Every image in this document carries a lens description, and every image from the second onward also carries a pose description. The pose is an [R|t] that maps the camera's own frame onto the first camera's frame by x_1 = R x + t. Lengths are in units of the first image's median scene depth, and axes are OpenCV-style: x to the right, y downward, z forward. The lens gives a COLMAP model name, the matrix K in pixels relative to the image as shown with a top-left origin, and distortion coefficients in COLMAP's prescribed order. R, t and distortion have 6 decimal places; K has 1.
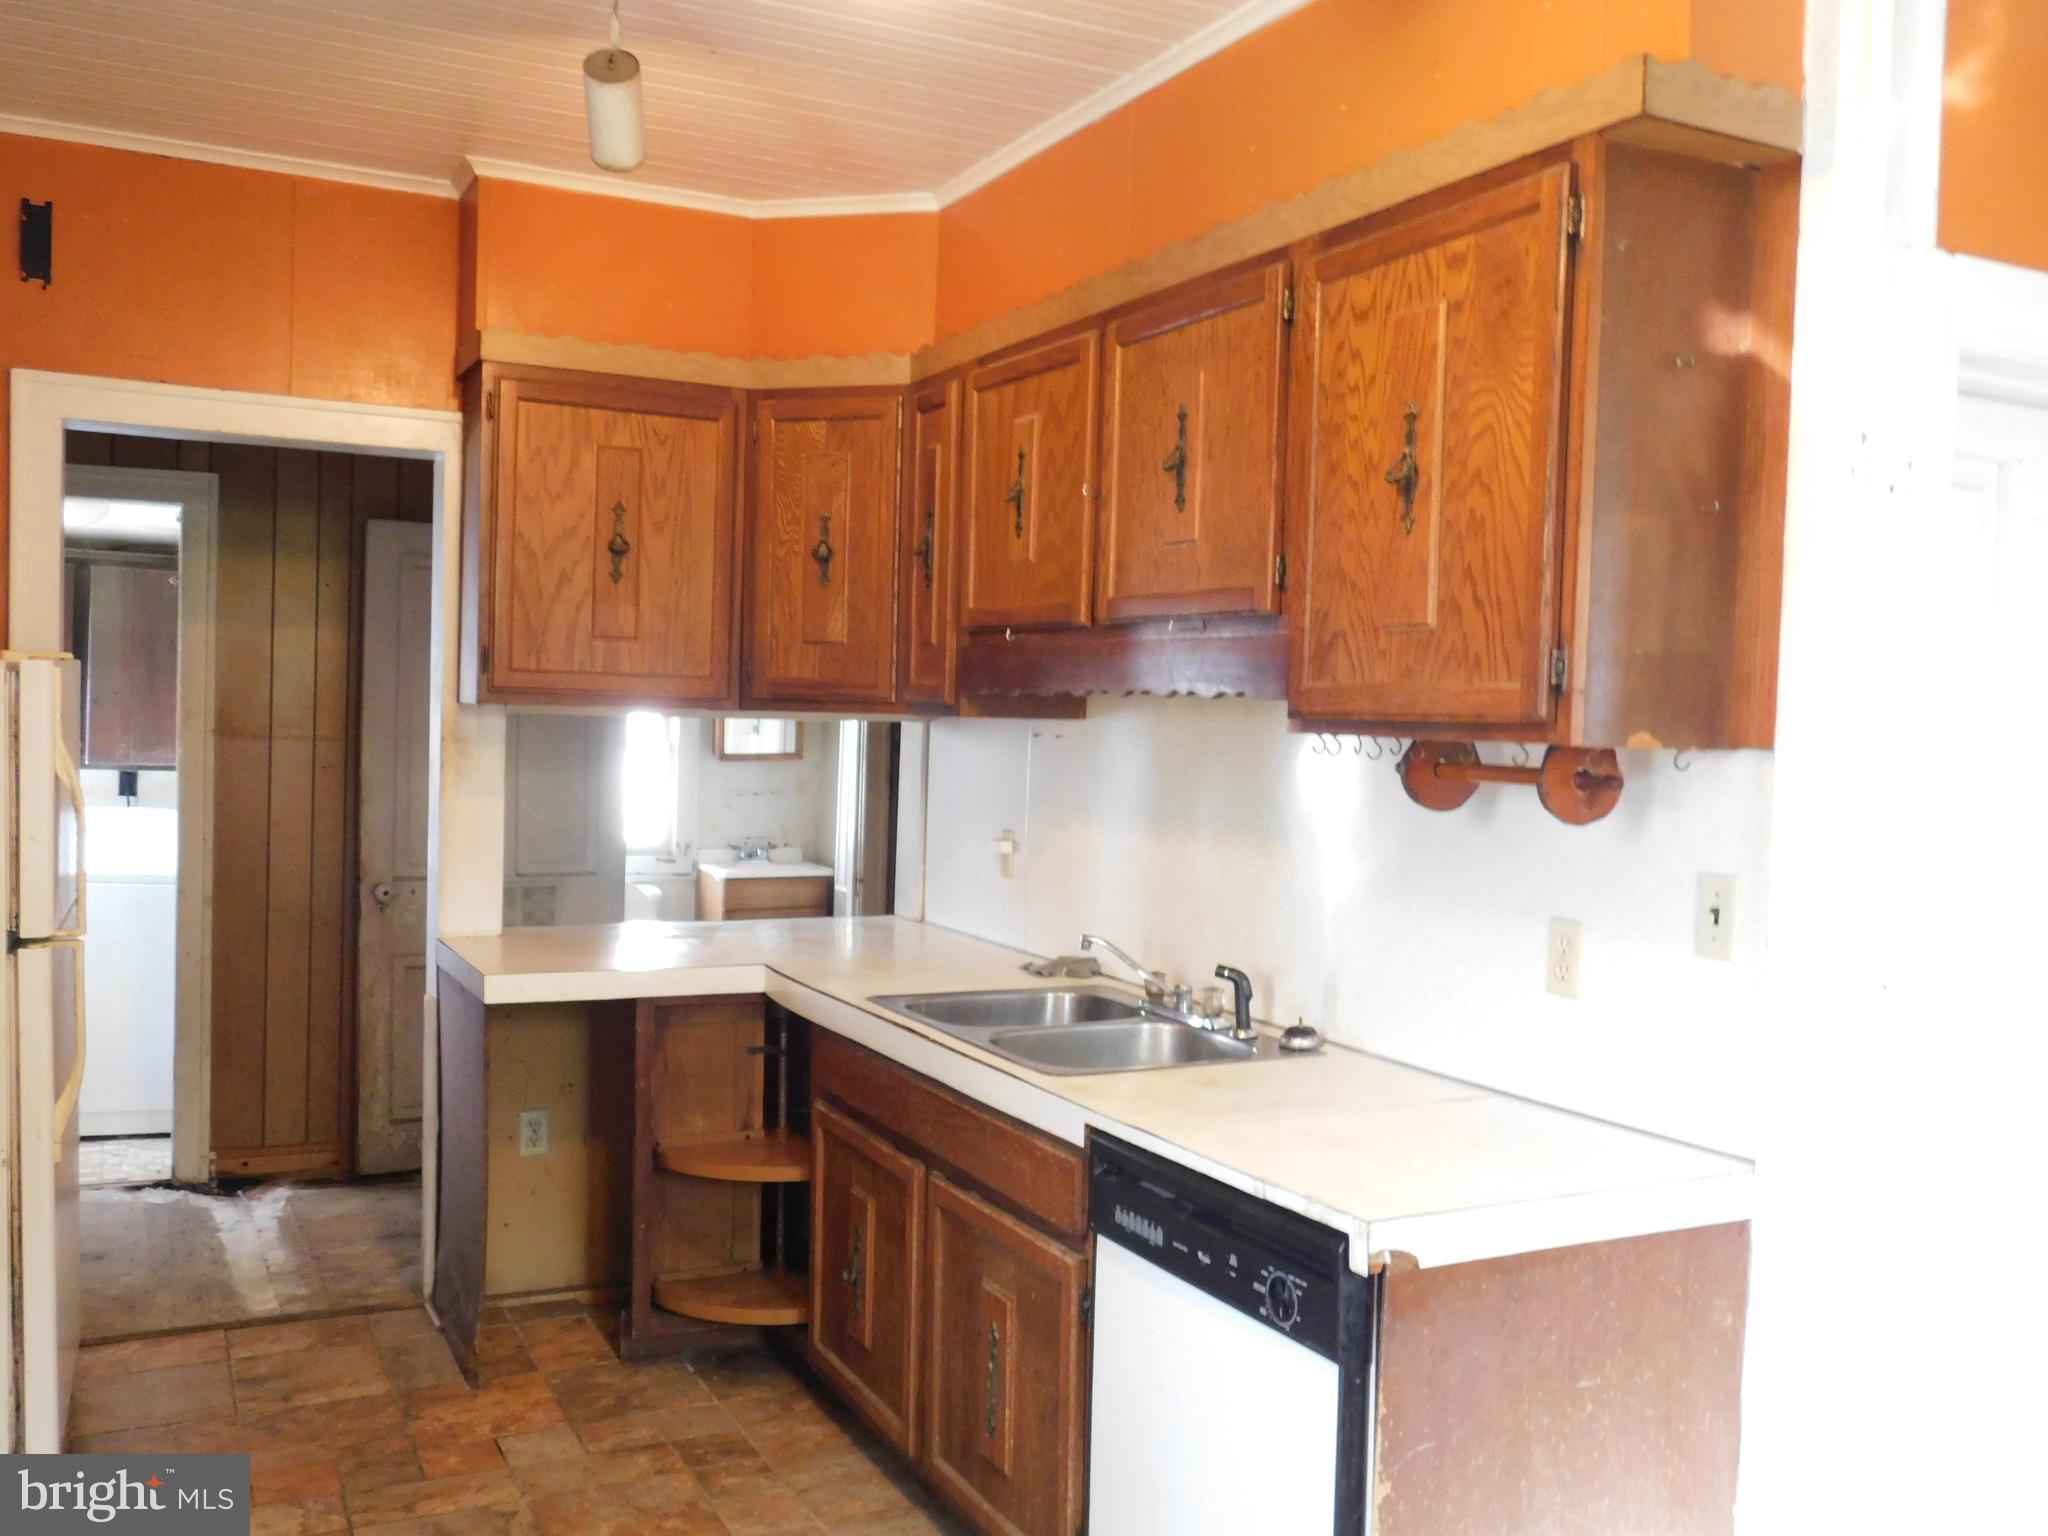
lens RADIAL K [[1786.6, 0, 1024.2], [0, 1786.6, 763.6], [0, 0, 1]] dist [0.001626, 0.001642]
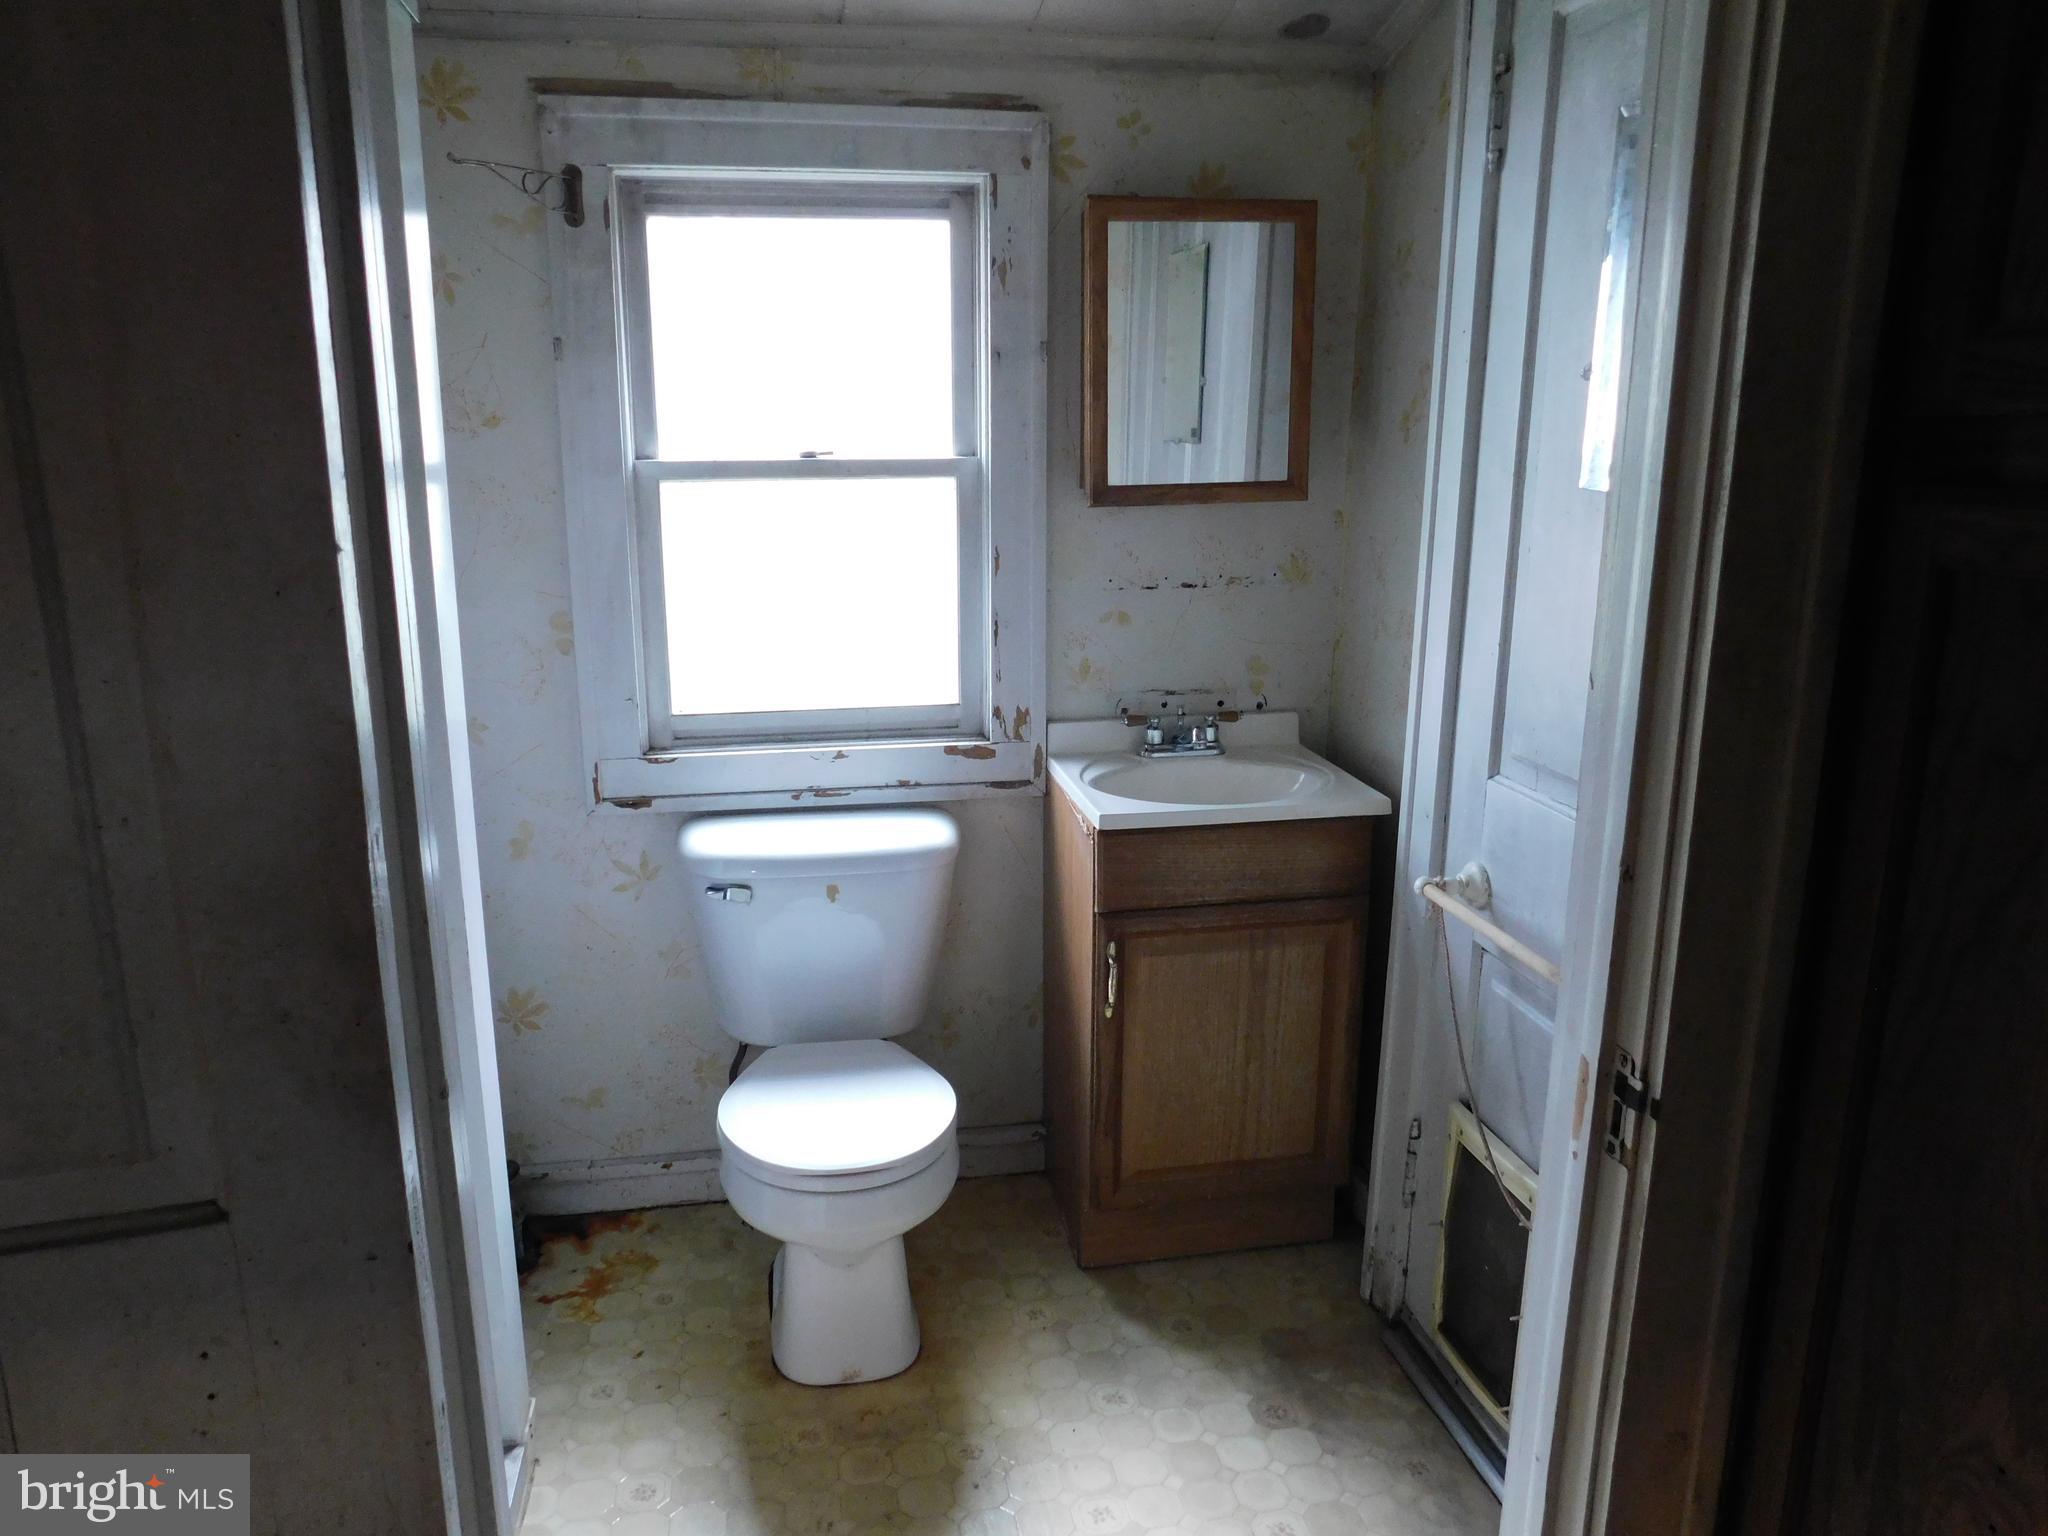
lens RADIAL K [[1438.8, 0, 1038.5], [0, 1438.8, 768.0], [0, 0, 1]] dist [-0.013423, -0.000016]
pose [[0.964264, 0.039200, -0.262026, -0.199779], [0.011870, 0.981609, 0.190535, -0.010568], [0.264676, -0.186837, 0.946065, 1.405197]]
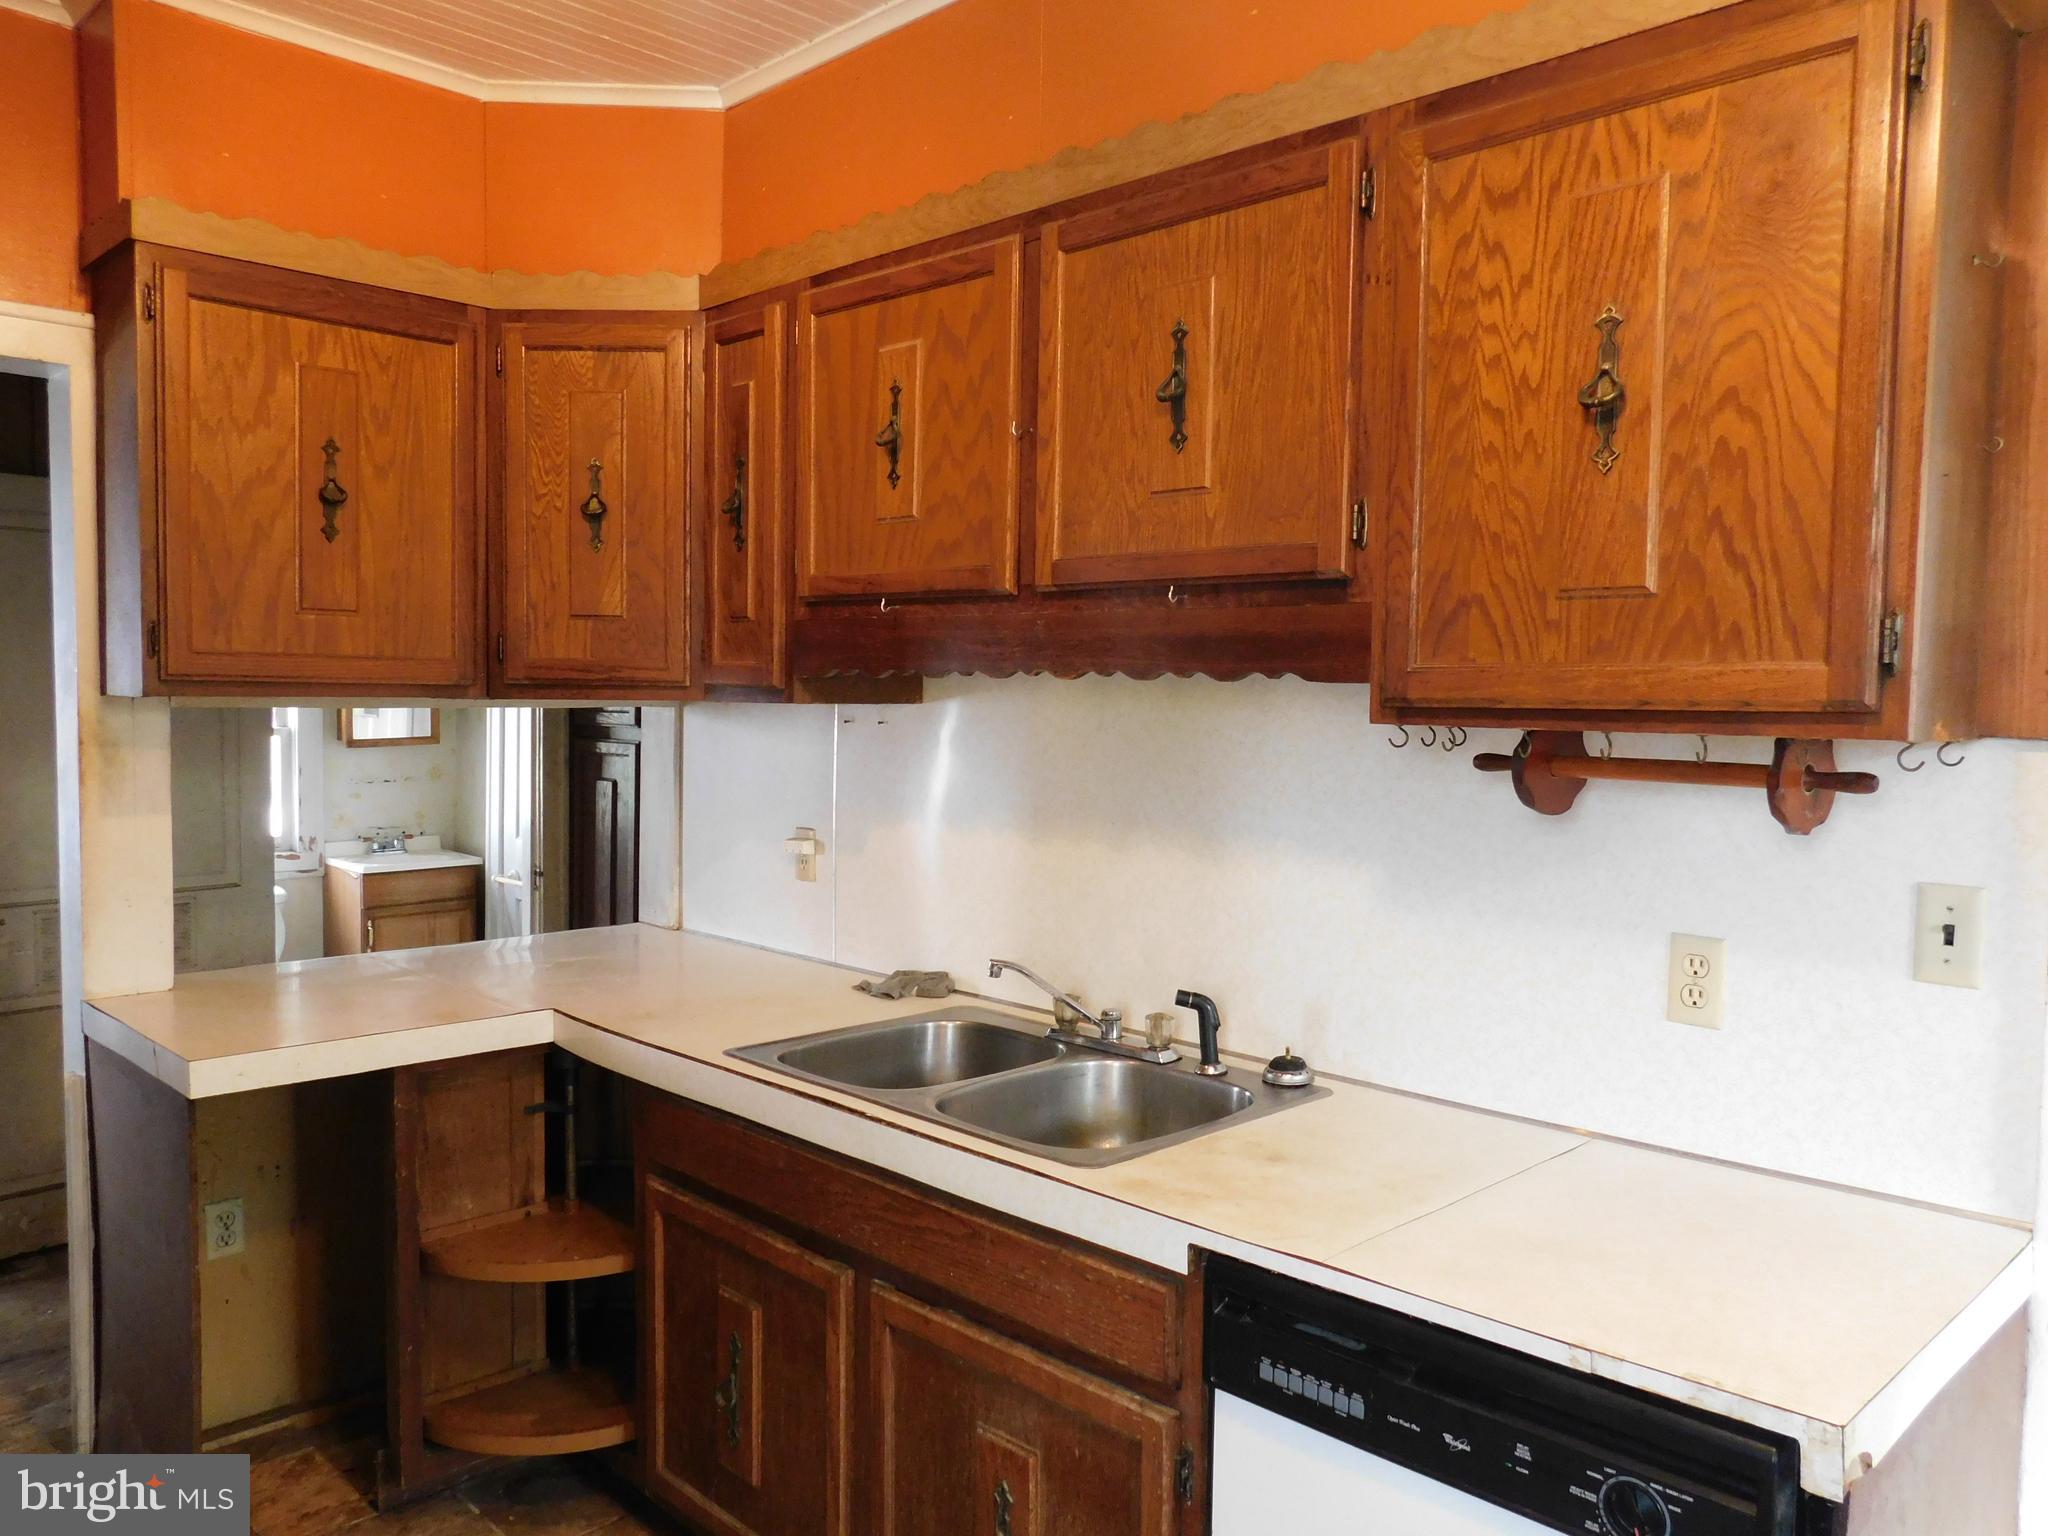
lens RADIAL K [[1507.8, 0, 1033.0], [0, 1507.8, 768.2], [0, 0, 1]] dist [-0.009830, 0.005767]
pose [[0.949778, -0.030223, 0.311463, -0.153696], [0.021534, 0.999278, 0.031300, -0.015727], [-0.312184, -0.023022, 0.949743, 0.287296]]
